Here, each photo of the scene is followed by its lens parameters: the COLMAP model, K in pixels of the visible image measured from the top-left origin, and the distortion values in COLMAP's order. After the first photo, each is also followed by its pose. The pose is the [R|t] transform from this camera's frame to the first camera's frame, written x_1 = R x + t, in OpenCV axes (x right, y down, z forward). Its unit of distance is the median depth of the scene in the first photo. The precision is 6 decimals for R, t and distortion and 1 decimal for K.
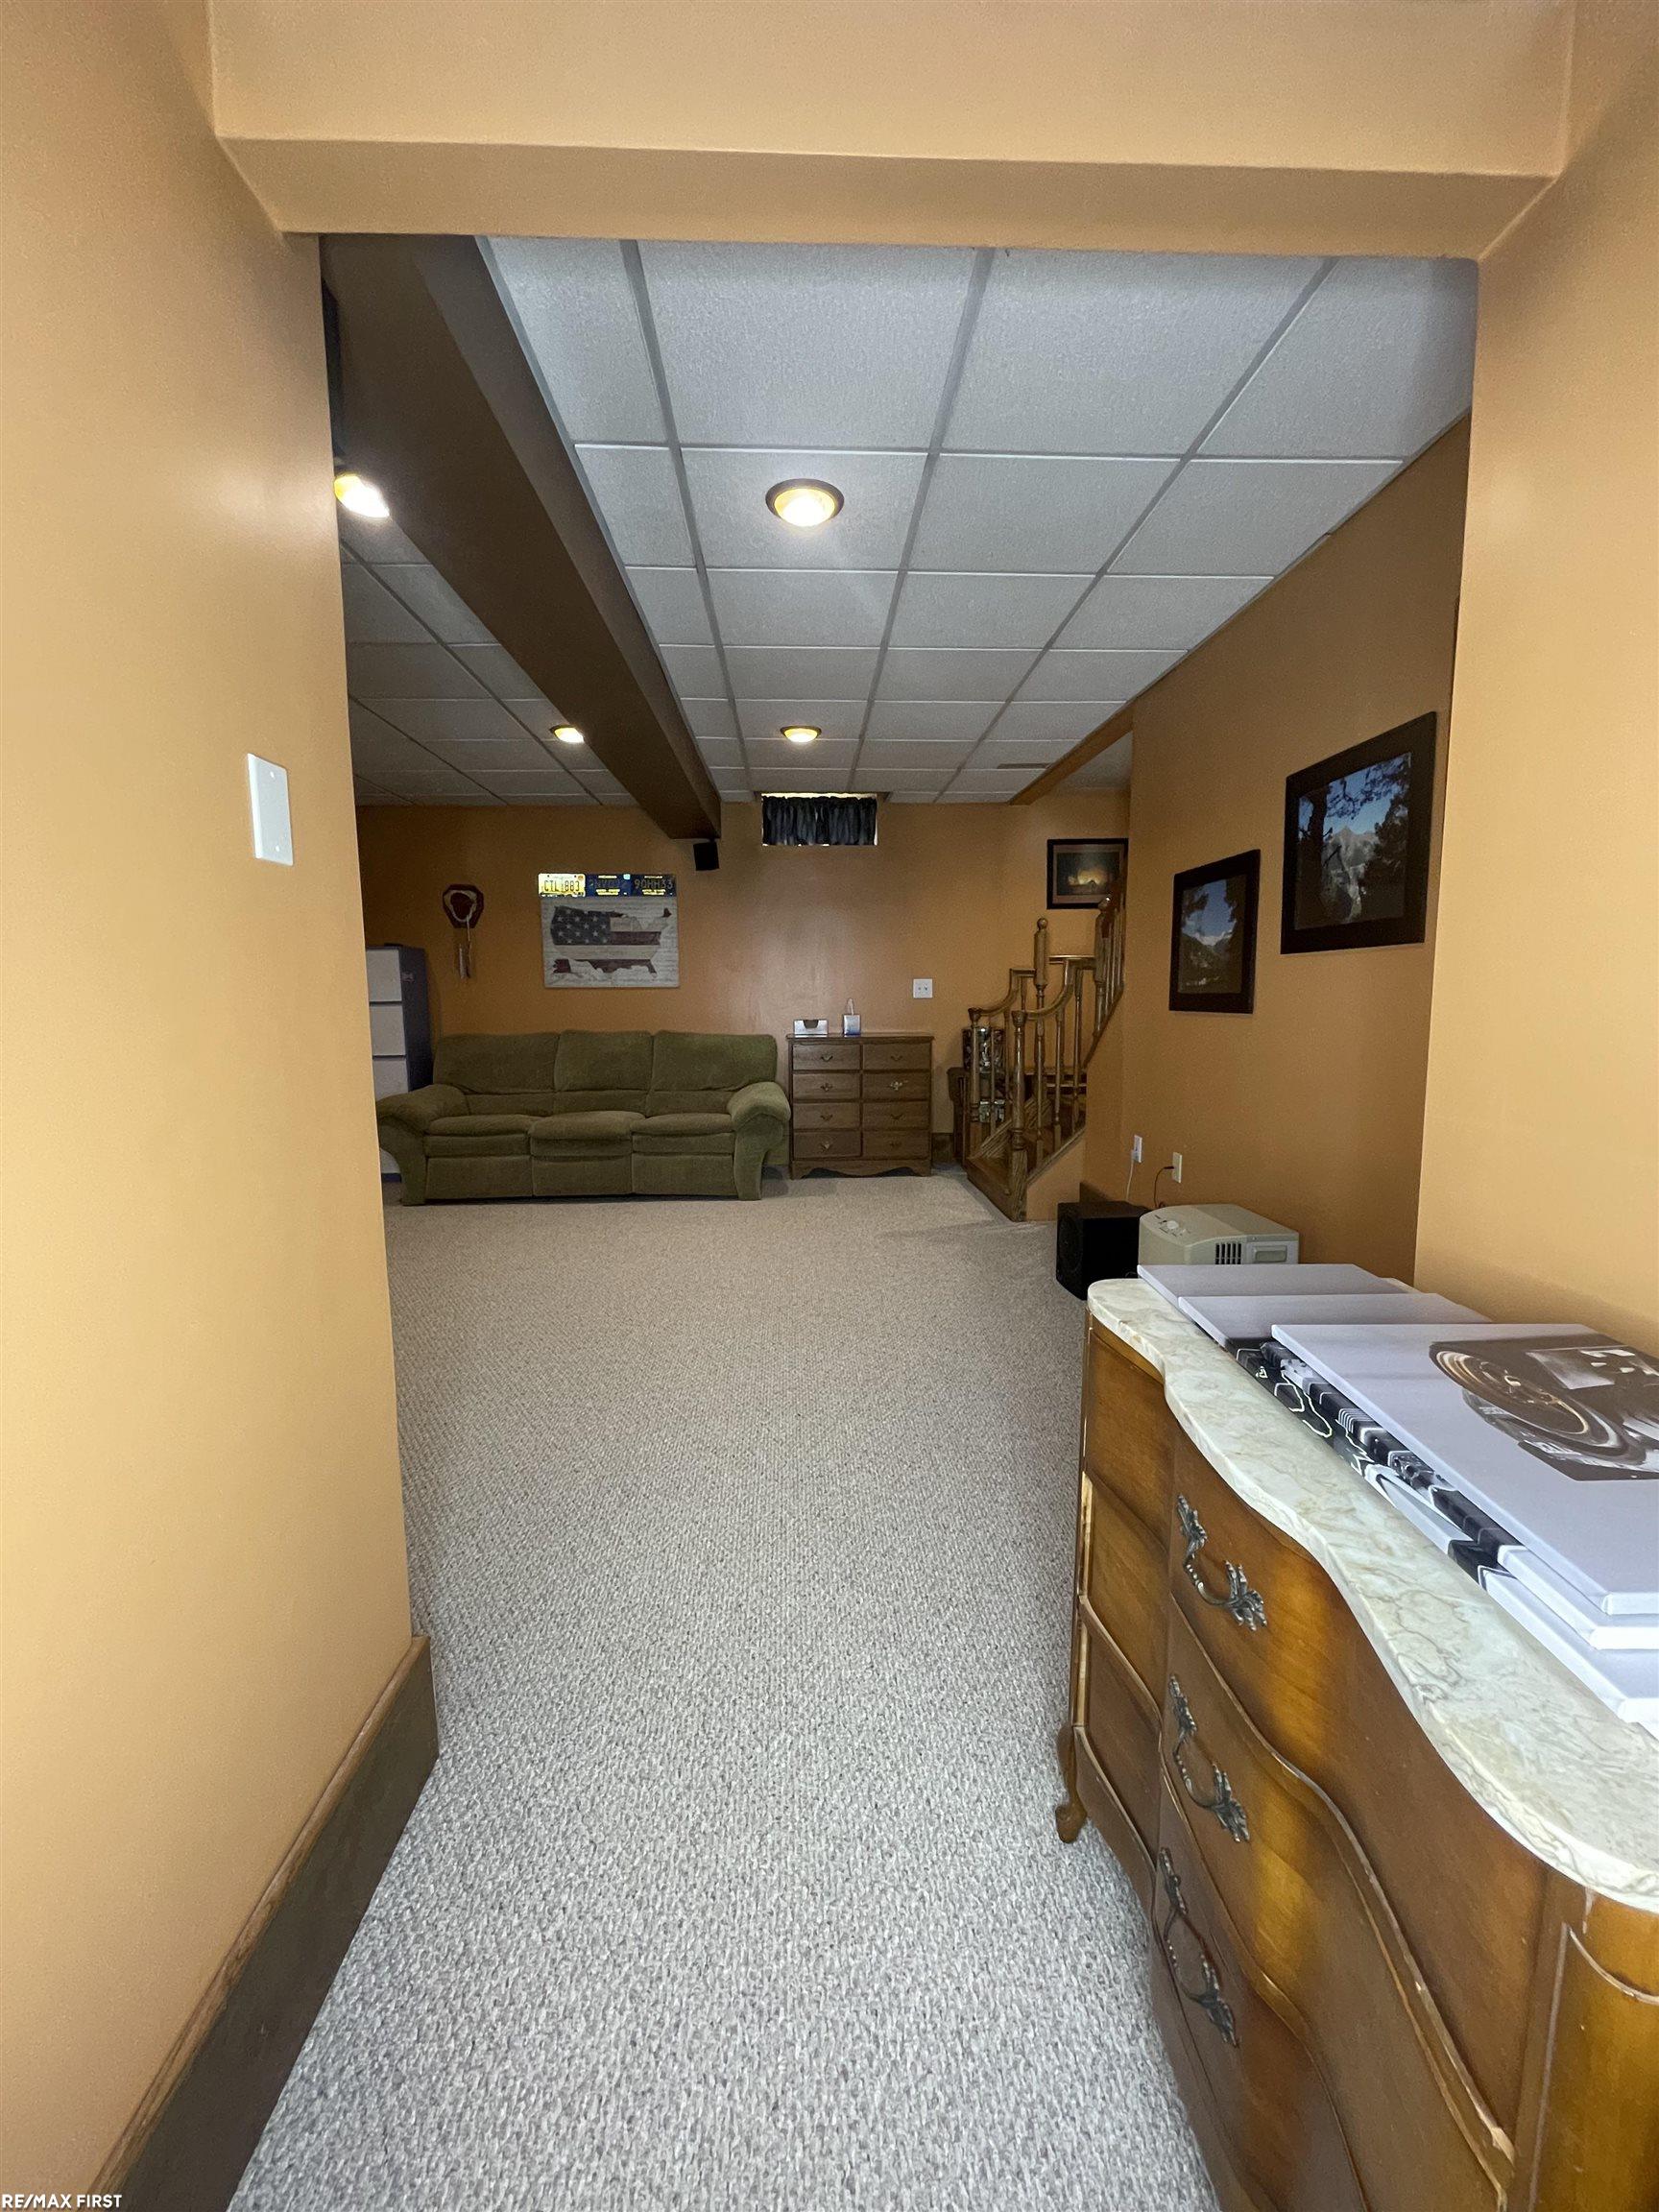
lens RADIAL K [[897.5, 0, 829.7], [0, 897.5, 1096.3], [0, 0, 1]] dist [-0.000650, -0.000004]
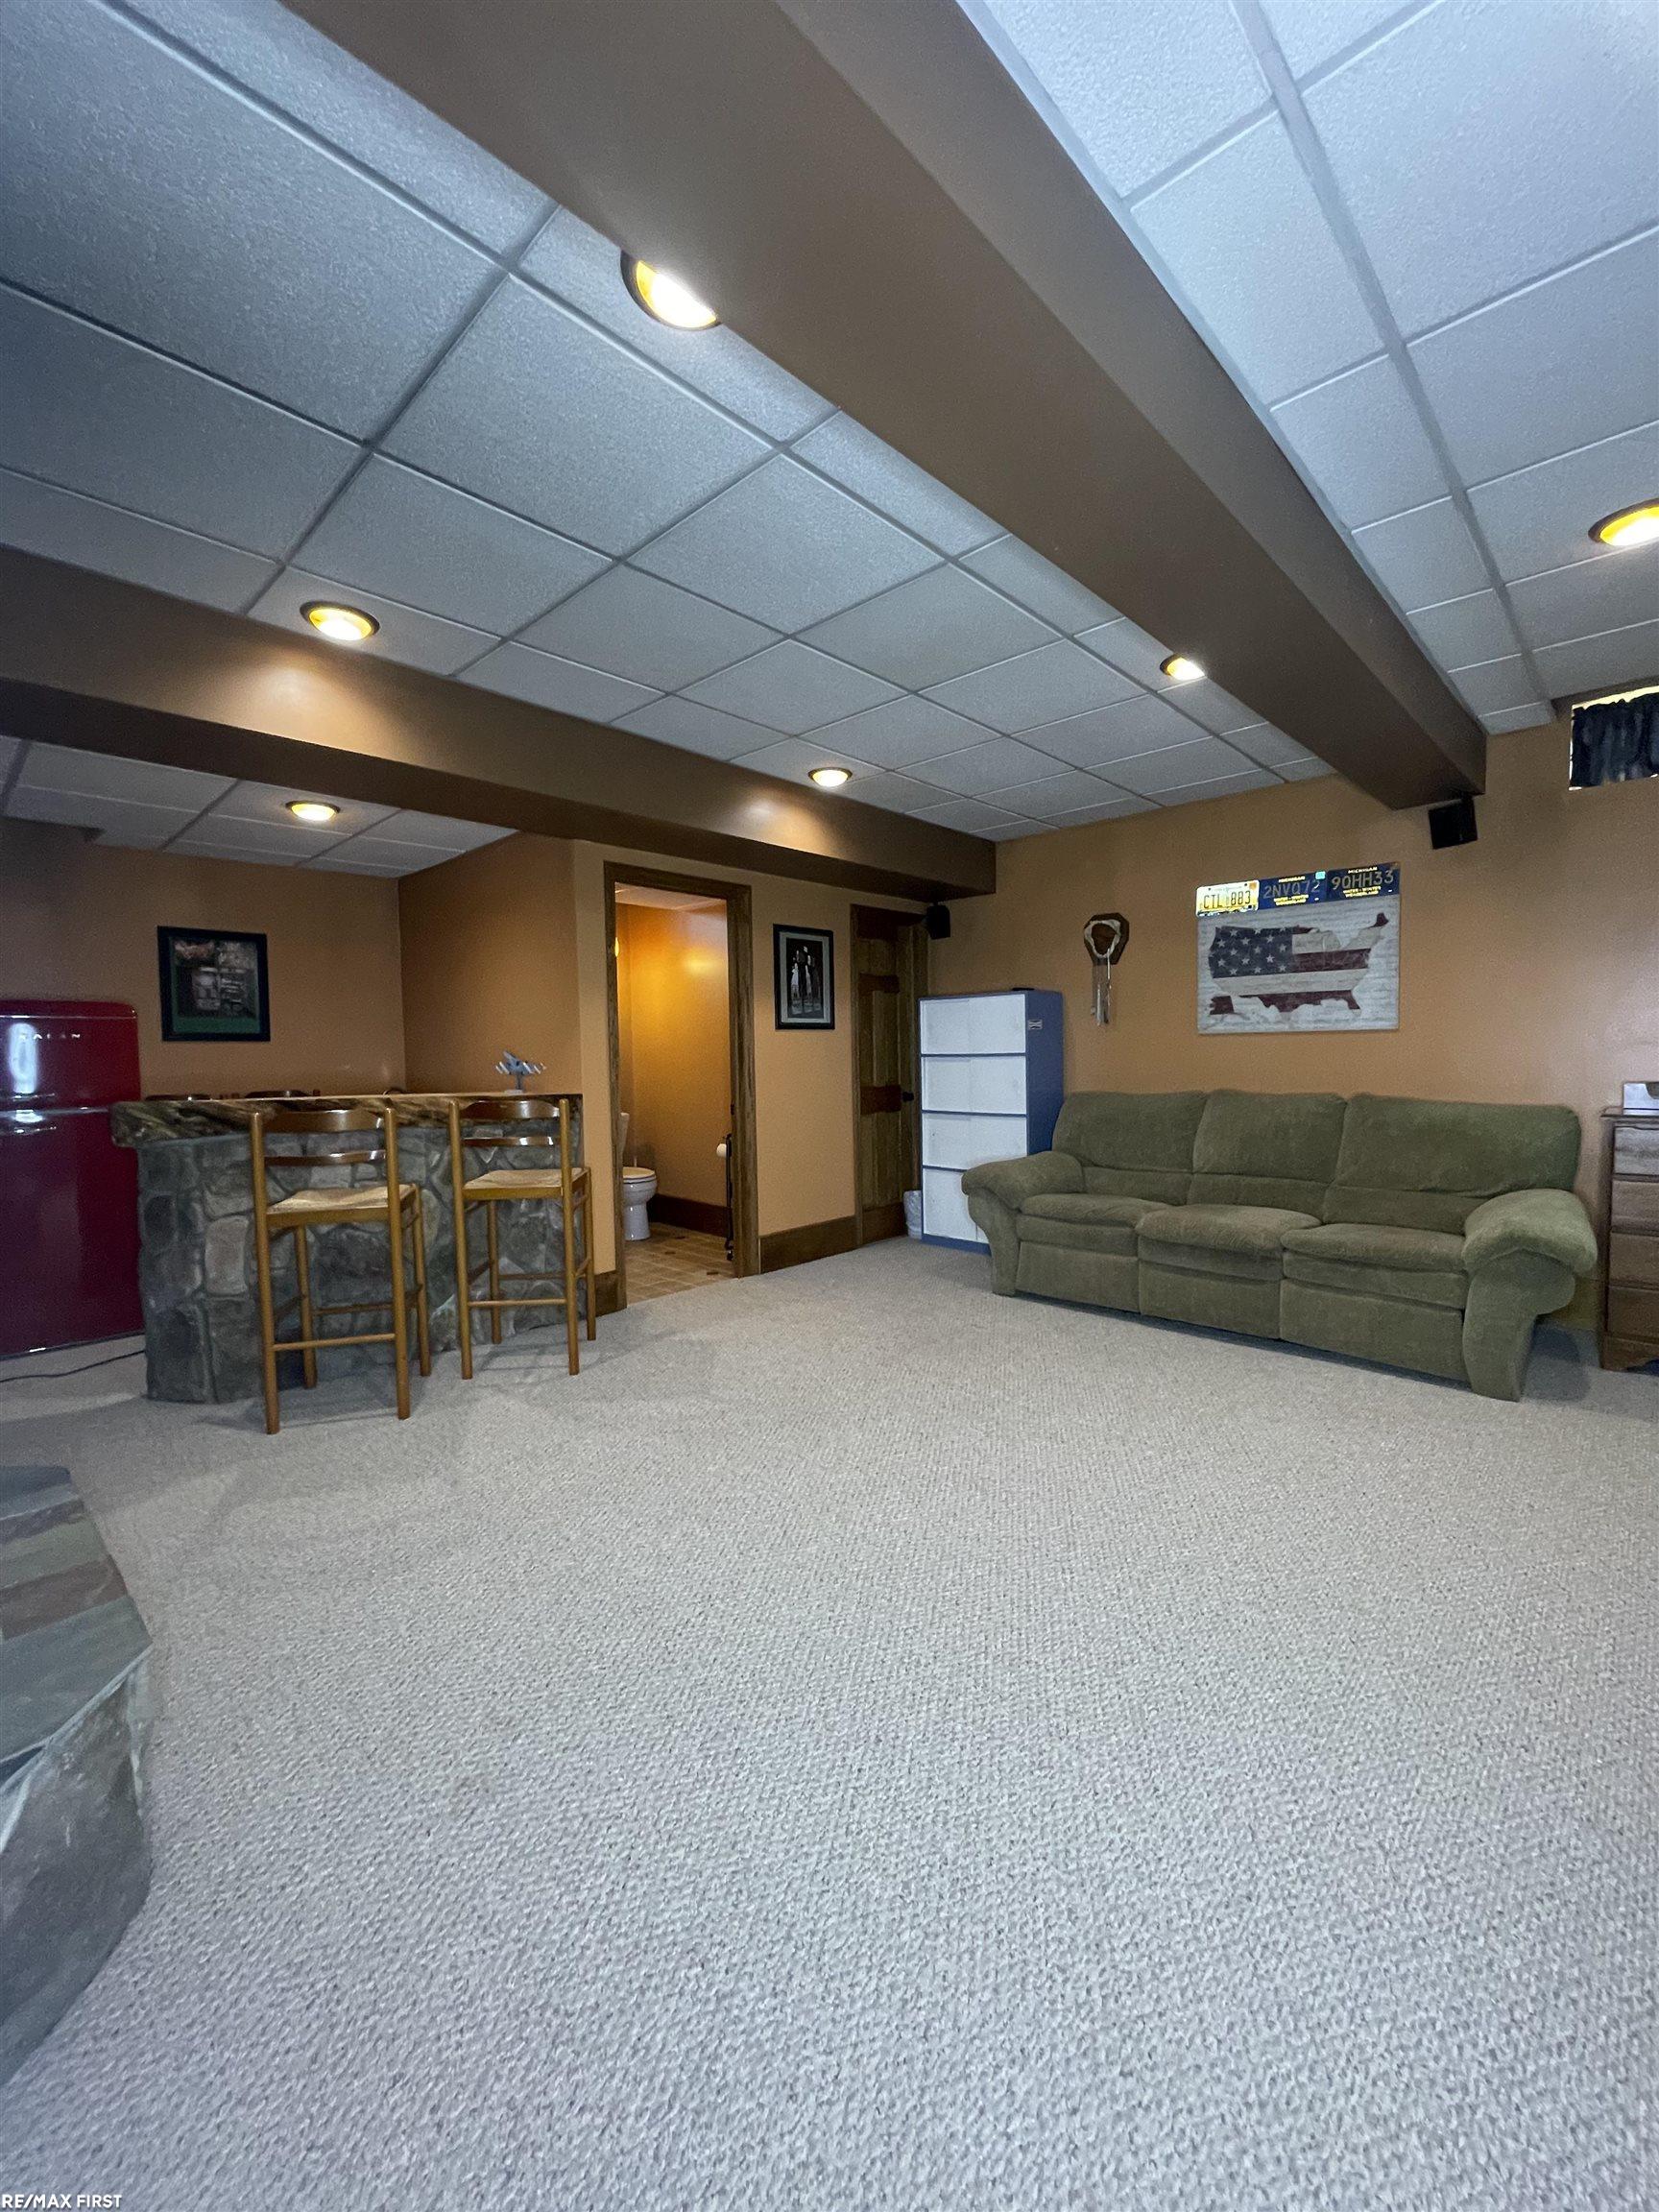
lens RADIAL K [[897.5, 0, 829.7], [0, 897.5, 1096.3], [0, 0, 1]] dist [-0.000650, -0.000004]
pose [[0.693888, 0.031832, -0.719379, 0.019808], [-0.066683, 0.997570, -0.020178, -0.031168], [0.716989, 0.061972, 0.694325, 0.243748]]
